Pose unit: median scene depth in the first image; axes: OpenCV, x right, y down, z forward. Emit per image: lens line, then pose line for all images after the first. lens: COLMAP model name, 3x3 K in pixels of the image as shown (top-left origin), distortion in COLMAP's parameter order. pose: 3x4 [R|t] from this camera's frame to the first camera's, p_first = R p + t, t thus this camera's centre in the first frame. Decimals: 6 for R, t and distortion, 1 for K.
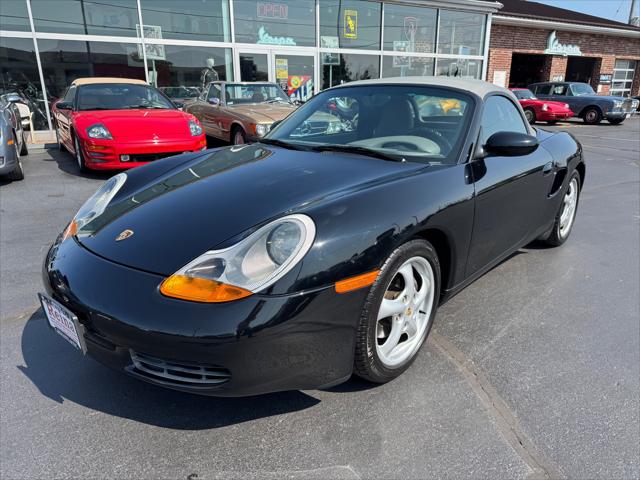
lens RADIAL K [[465.6, 0, 325.3], [0, 465.6, 243.9], [0, 0, 1]] dist [0.016606, -0.022395]
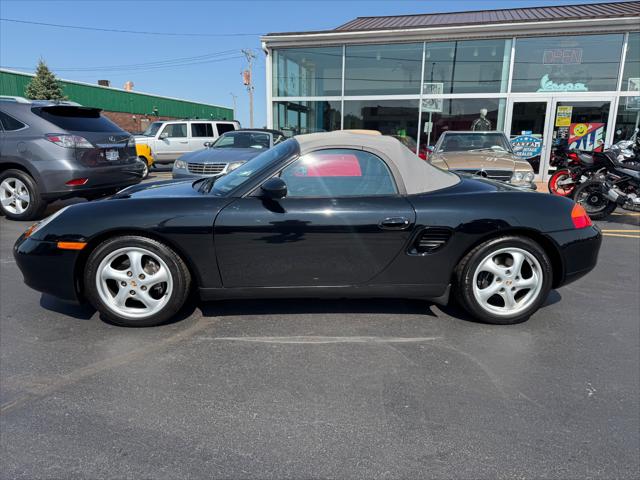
lens RADIAL K [[465.6, 0, 323.5], [0, 465.6, 237.1], [0, 0, 1]] dist [0.016606, -0.022395]
pose [[0.683106, 0.155057, -0.713669, 0.288174], [-0.236291, 0.971565, -0.015082, -0.018910], [0.691038, 0.178937, 0.700320, 0.073887]]
